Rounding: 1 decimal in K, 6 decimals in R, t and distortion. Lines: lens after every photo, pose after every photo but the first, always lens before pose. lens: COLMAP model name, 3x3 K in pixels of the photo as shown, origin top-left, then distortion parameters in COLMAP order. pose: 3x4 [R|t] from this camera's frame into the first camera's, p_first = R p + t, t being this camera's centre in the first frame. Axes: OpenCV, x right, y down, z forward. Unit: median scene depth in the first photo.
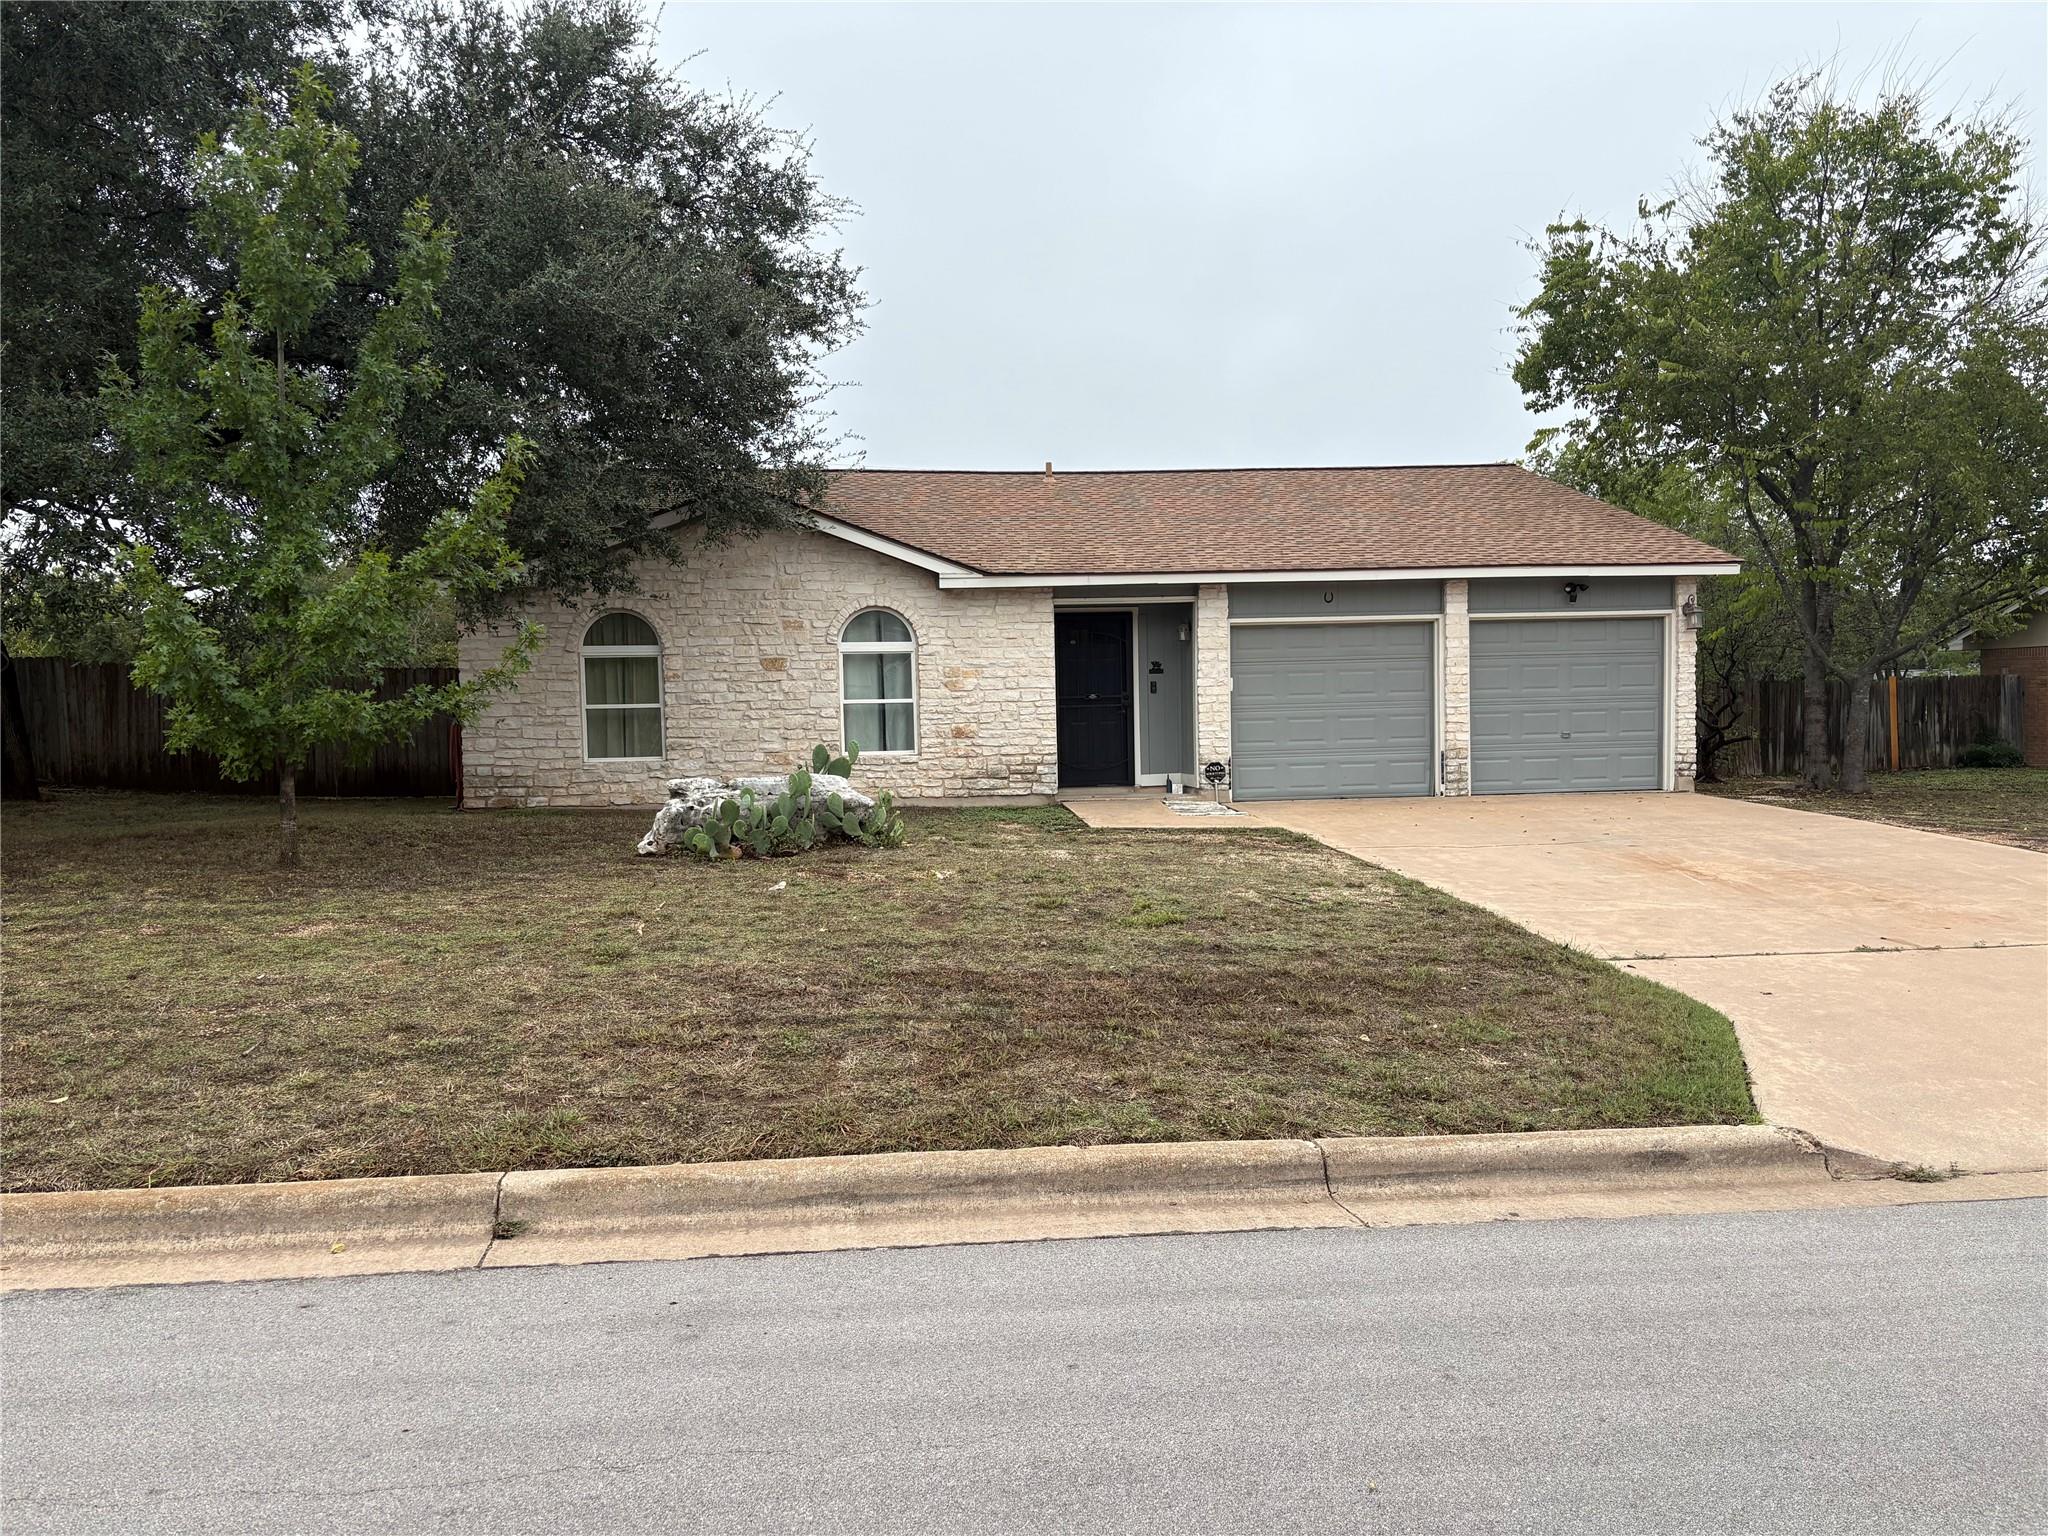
lens RADIAL K [[1611.0, 0, 1048.8], [0, 1611.0, 773.3], [0, 0, 1]] dist [0.183625, -0.448067]
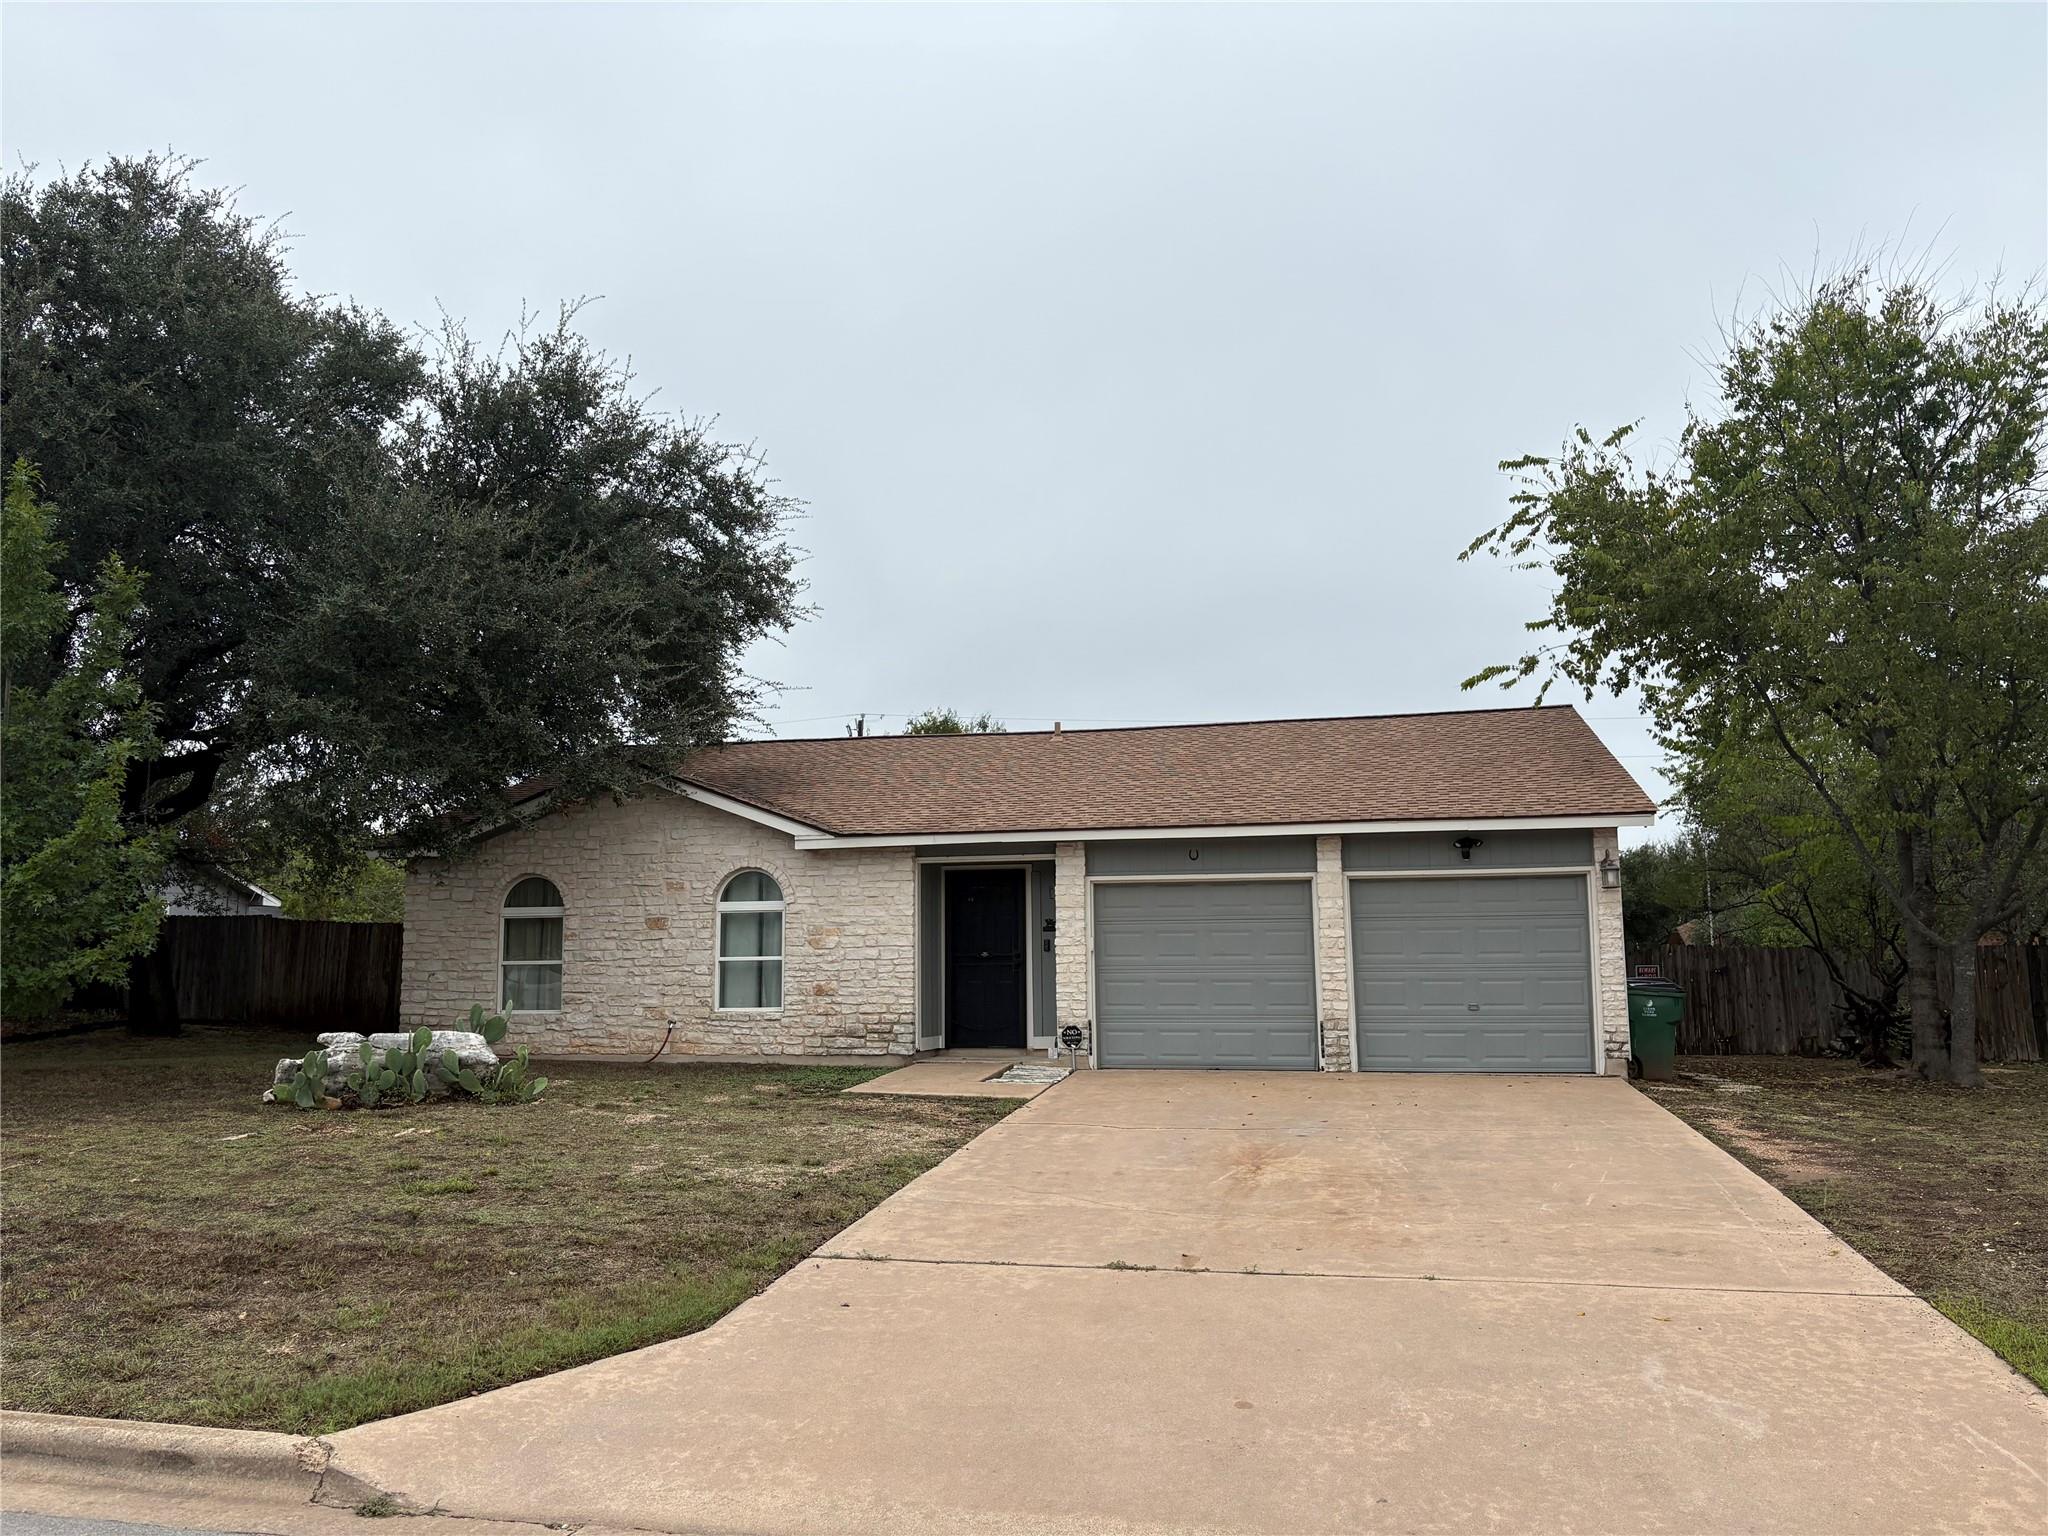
lens RADIAL K [[1611.0, 0, 1048.8], [0, 1611.0, 773.3], [0, 0, 1]] dist [0.183625, -0.448067]
pose [[0.939467, -0.027054, -0.341569, 0.430621], [-0.025309, 0.988676, -0.147919, -0.012939], [0.341702, 0.147610, 0.928144, 0.080955]]
